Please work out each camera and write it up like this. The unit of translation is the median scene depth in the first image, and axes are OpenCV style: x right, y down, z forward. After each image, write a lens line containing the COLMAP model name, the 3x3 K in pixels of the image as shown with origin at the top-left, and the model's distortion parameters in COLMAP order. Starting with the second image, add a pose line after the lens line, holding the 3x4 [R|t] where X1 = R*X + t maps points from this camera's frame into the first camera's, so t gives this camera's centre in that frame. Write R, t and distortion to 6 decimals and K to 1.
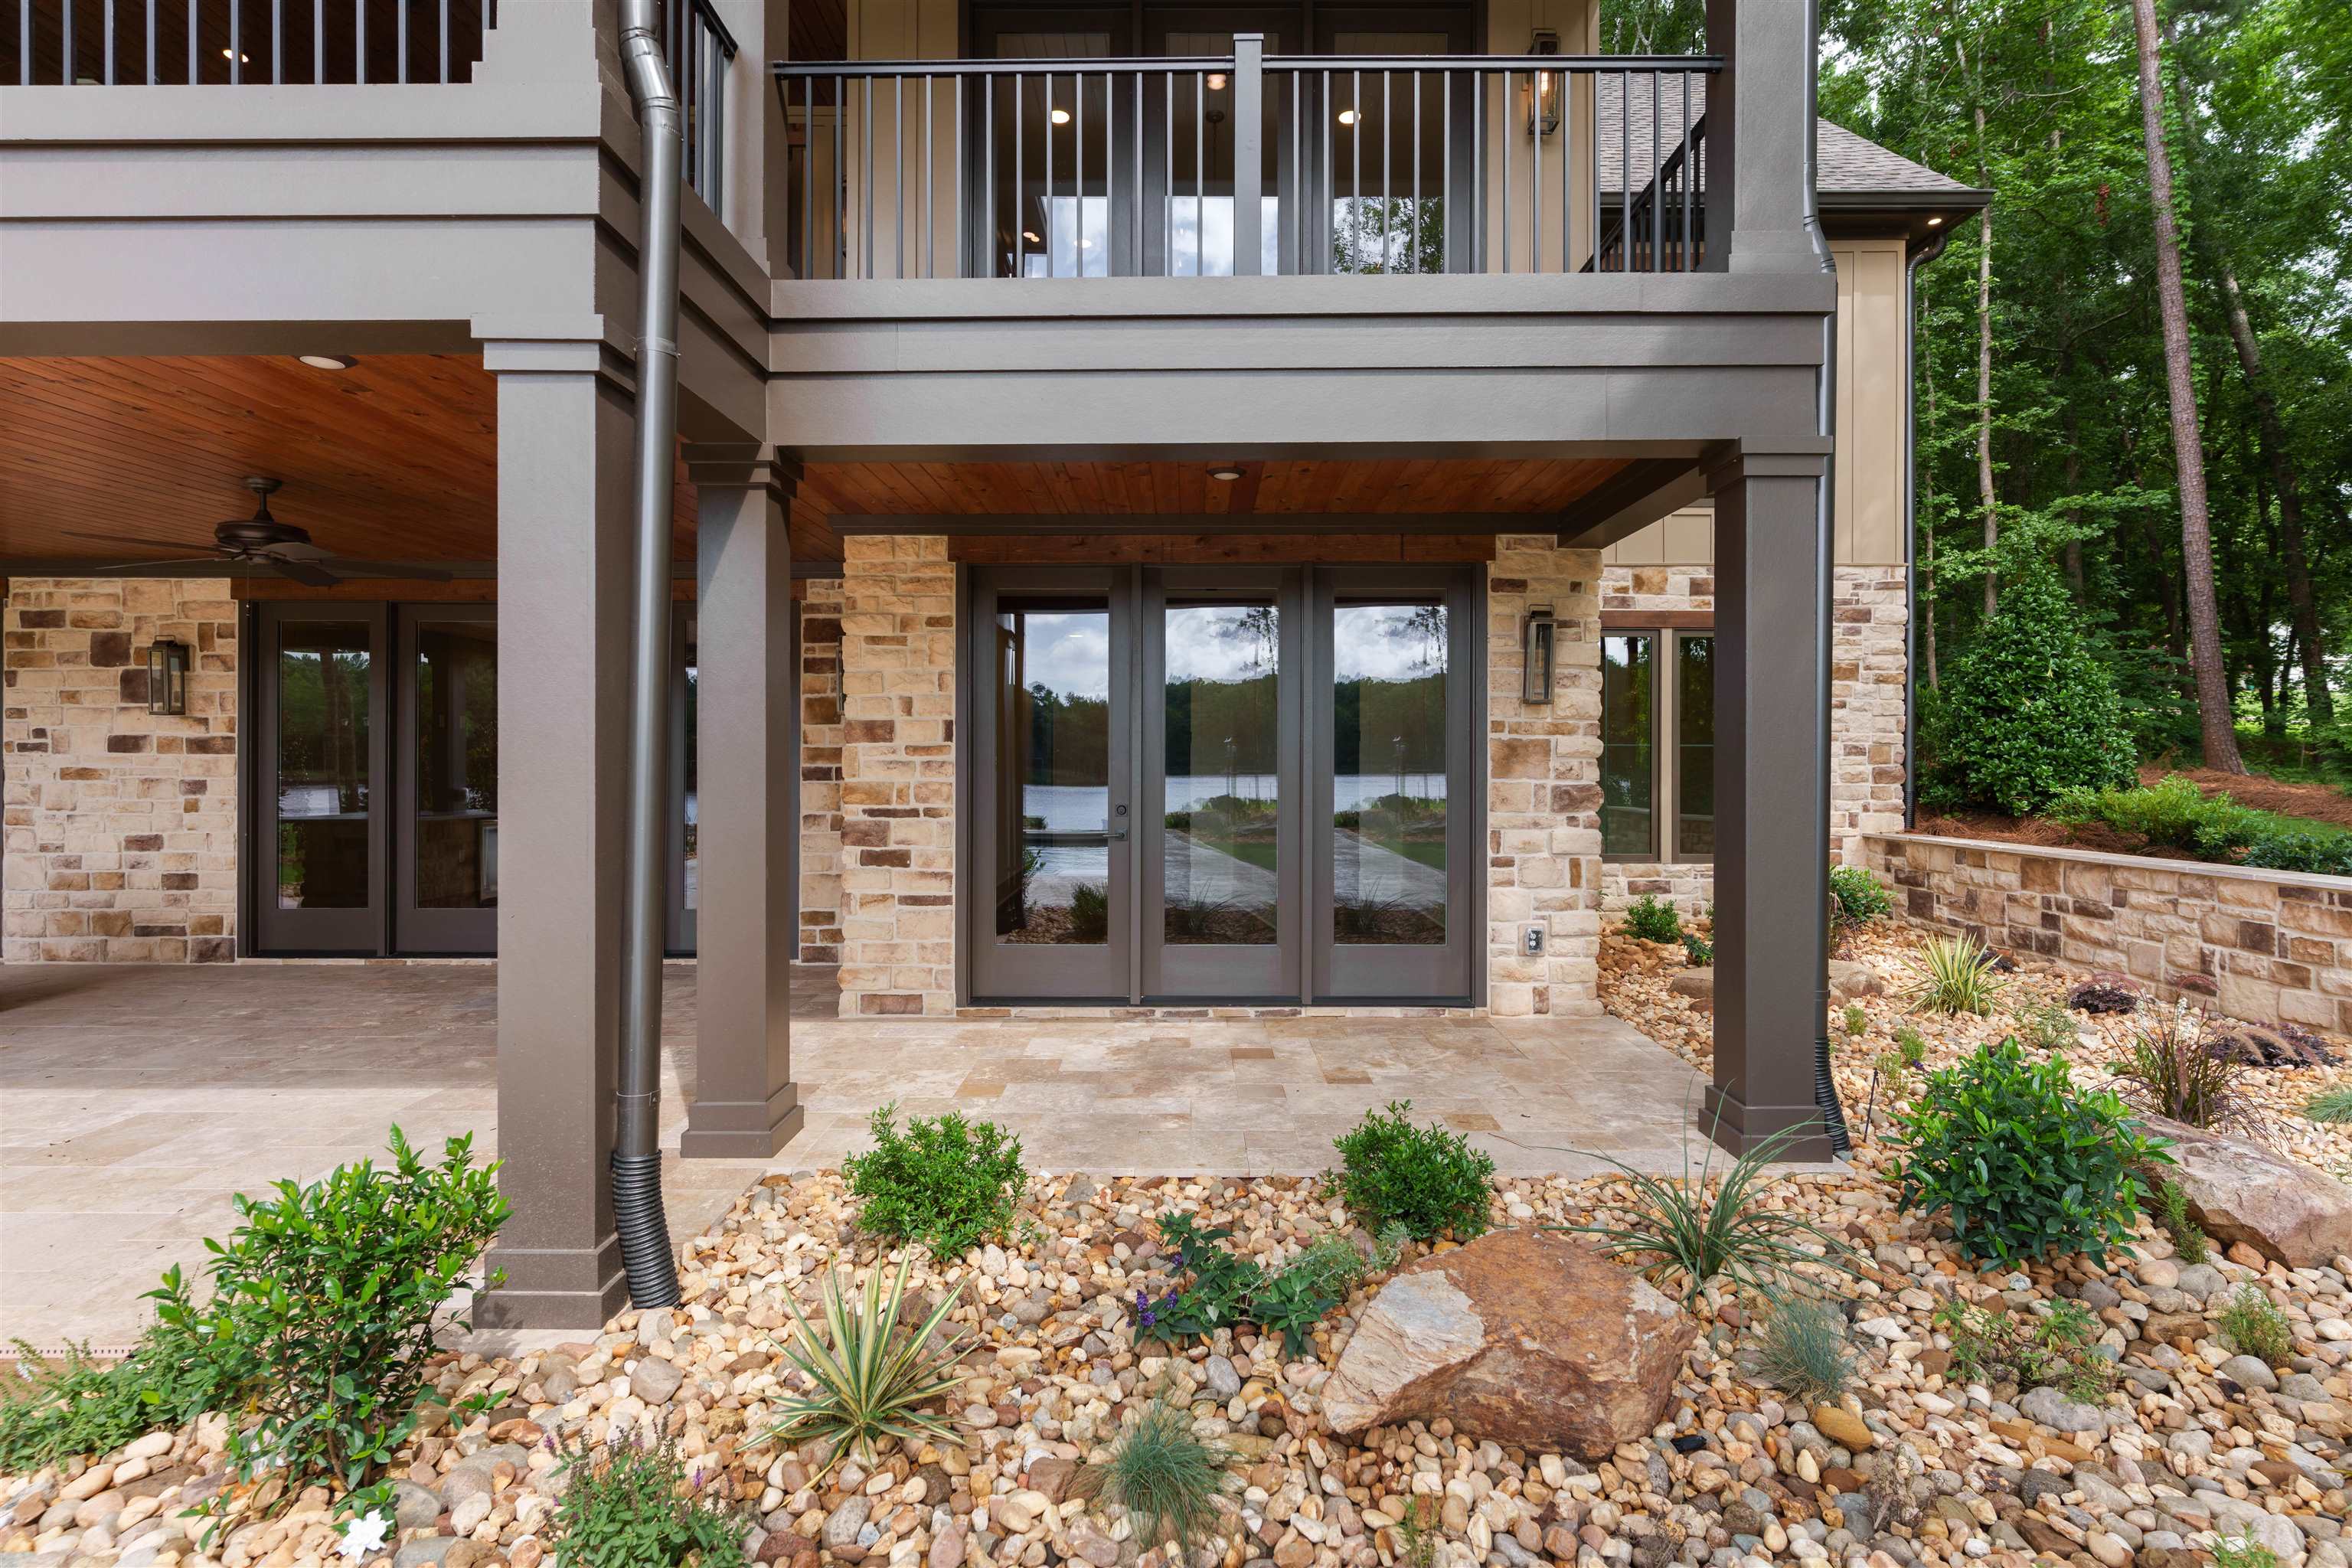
lens RADIAL K [[1118.4, 0, 1181.3], [0, 1118.4, 758.7], [0, 0, 1]] dist [0.008027, 0.000216]
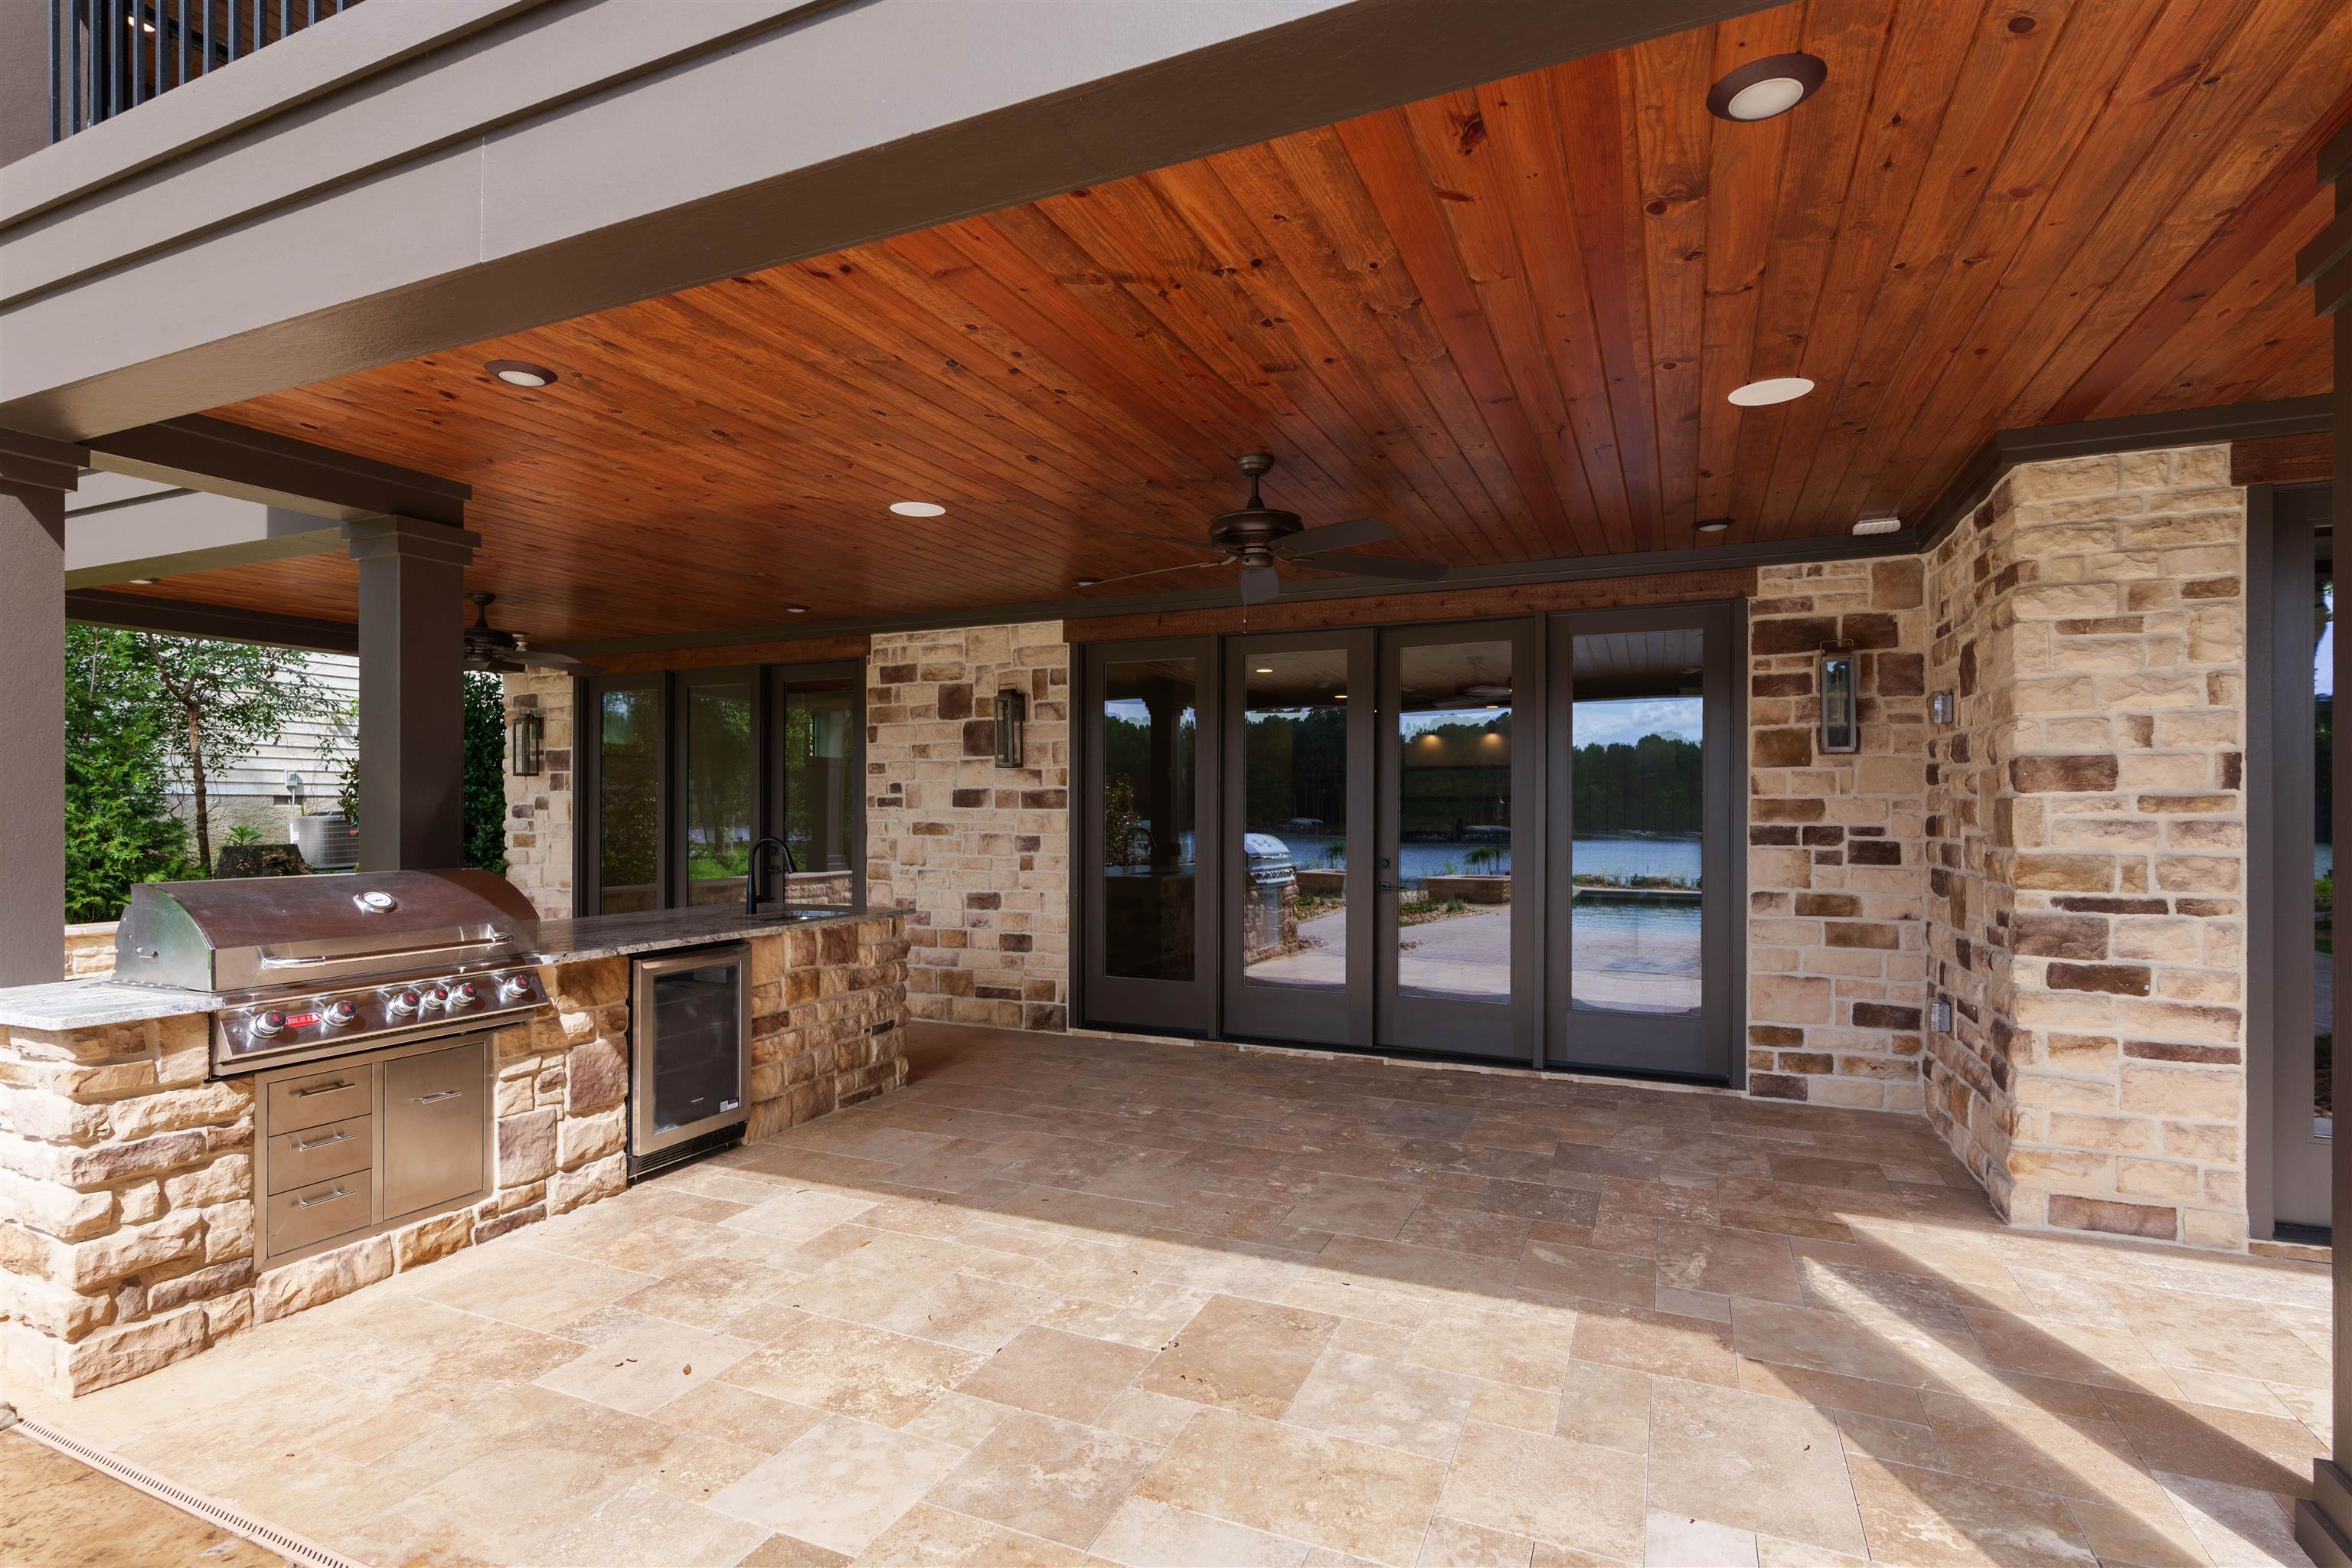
lens RADIAL K [[1118.4, 0, 1192.1], [0, 1118.4, 806.4], [0, 0, 1]] dist [0.008027, 0.000216]
pose [[0.921867, -0.001377, -0.387504, -0.386830], [0.000342, 0.999996, -0.002739, -0.003356], [0.387506, 0.002392, 0.921864, 0.186818]]
